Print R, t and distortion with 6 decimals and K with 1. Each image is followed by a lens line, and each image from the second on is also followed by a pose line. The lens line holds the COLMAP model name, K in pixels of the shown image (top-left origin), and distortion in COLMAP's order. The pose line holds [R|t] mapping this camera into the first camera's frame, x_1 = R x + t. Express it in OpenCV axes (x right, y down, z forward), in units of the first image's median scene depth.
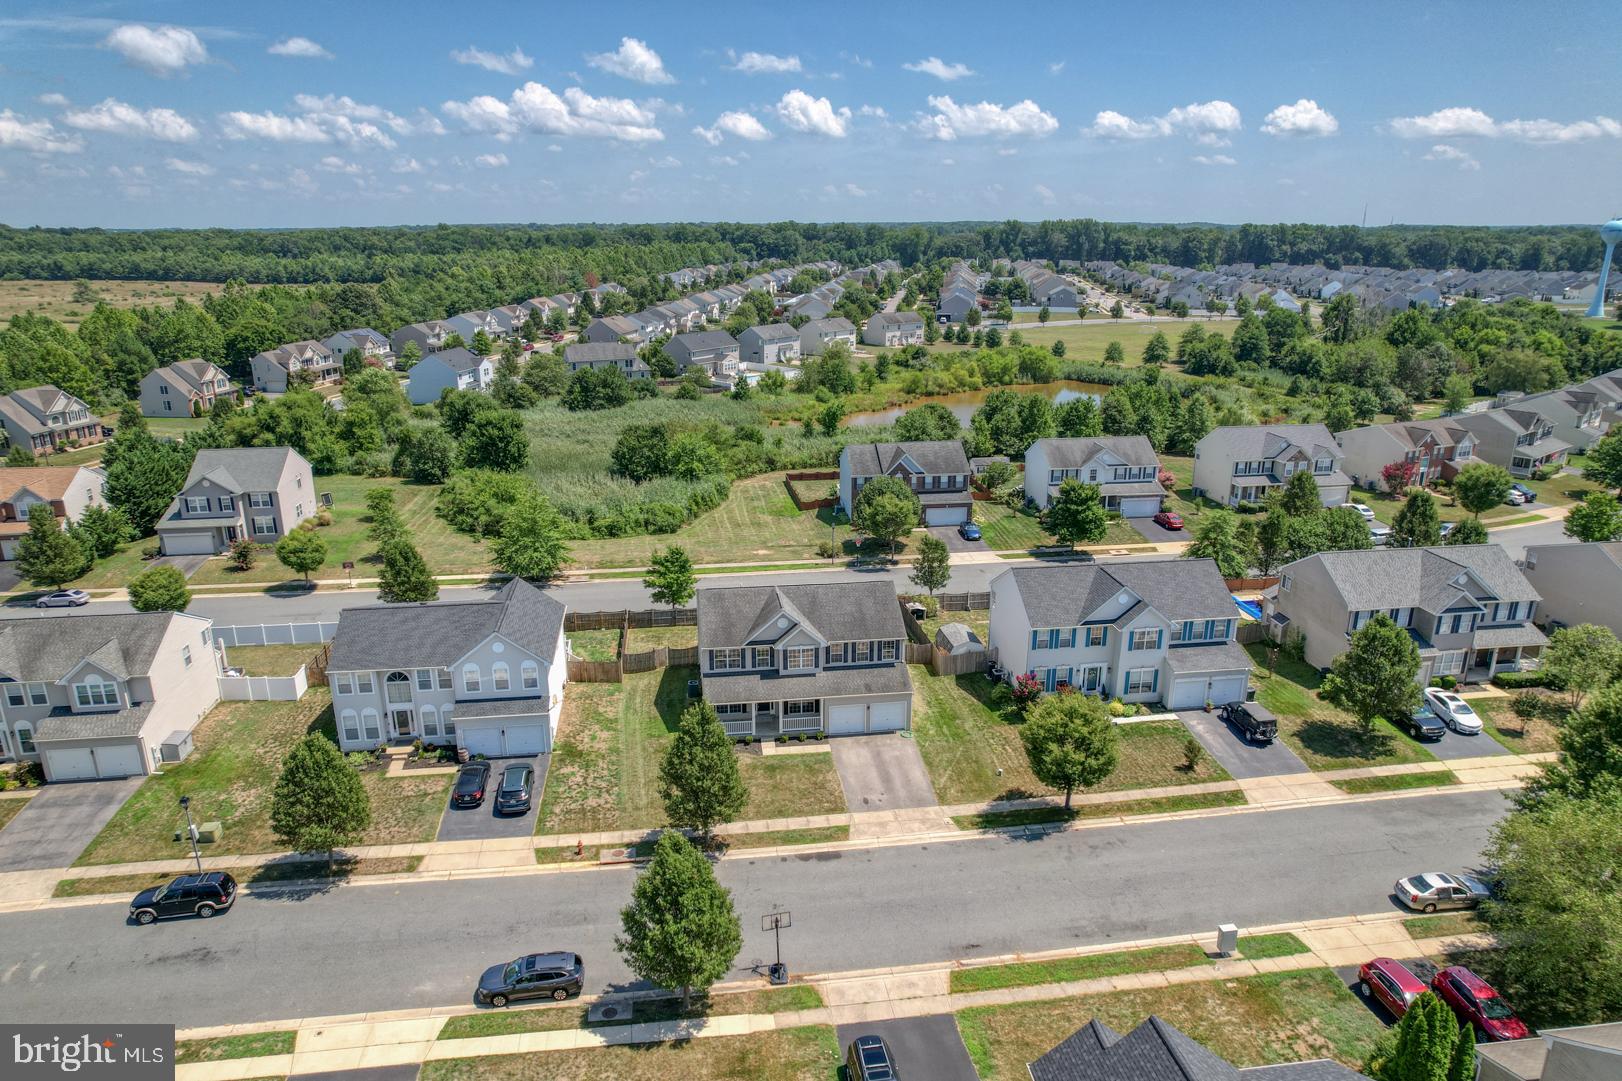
lens RADIAL K [[1034.4, 0, 811.0], [0, 1034.4, 540.5], [0, 0, 1]] dist [-0.076036, 0.059120]
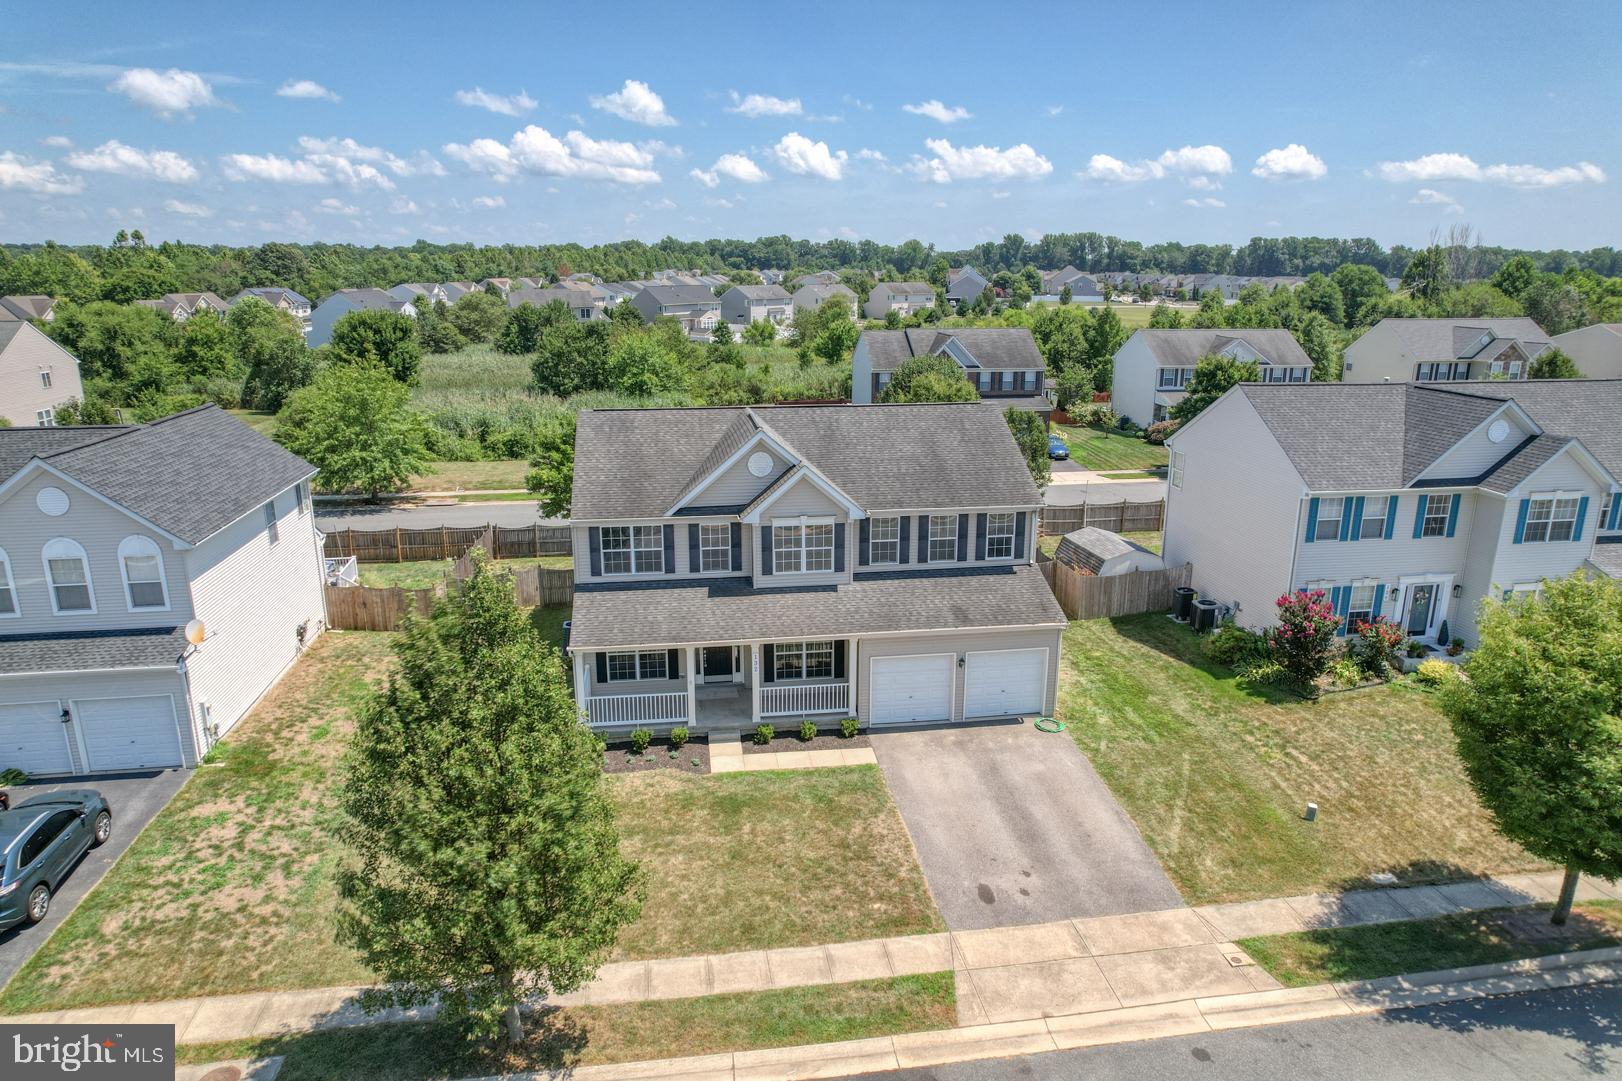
lens RADIAL K [[1034.4, 0, 811.0], [0, 1034.4, 540.5], [0, 0, 1]] dist [-0.076036, 0.059120]
pose [[0.999992, -0.003671, 0.001671, -0.007149], [0.003736, 0.999161, -0.040794, 0.128487], [-0.001520, 0.040800, 0.999166, 0.569123]]
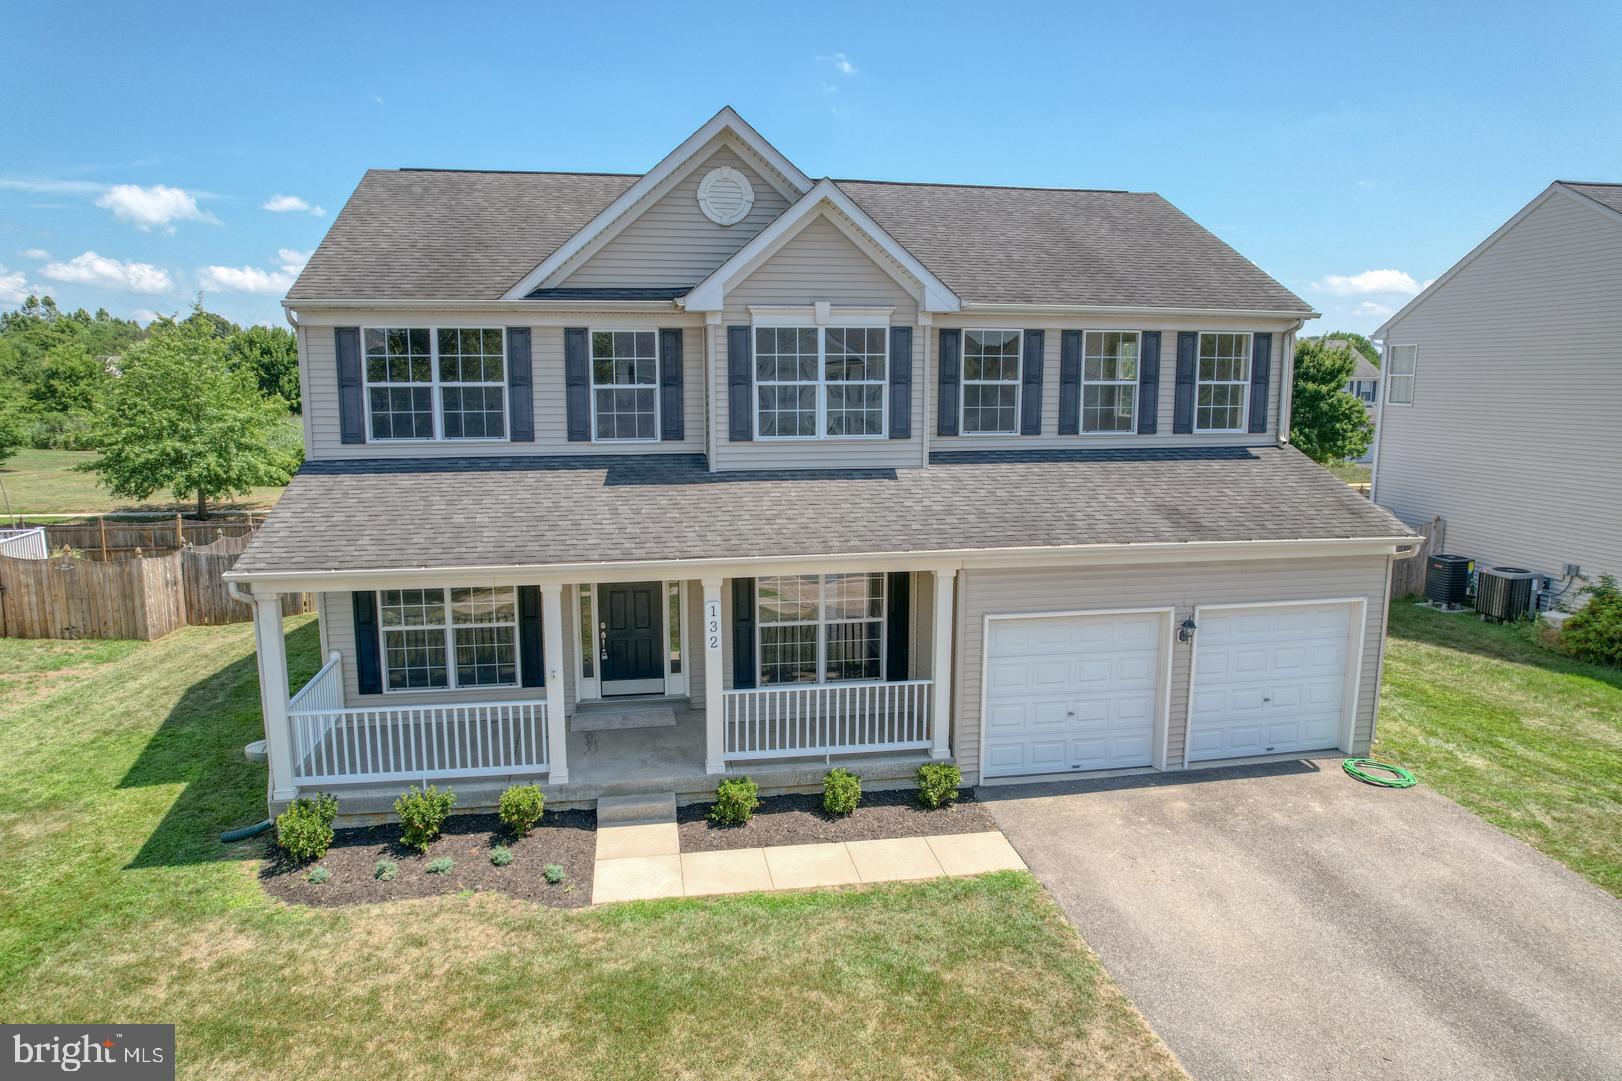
lens RADIAL K [[1034.4, 0, 811.0], [0, 1034.4, 540.5], [0, 0, 1]] dist [-0.076036, 0.059120]
pose [[0.999345, -0.009811, 0.034845, -0.018492], [0.014727, 0.989500, -0.143782, 0.171244], [-0.033069, 0.144201, 0.988996, 0.813337]]
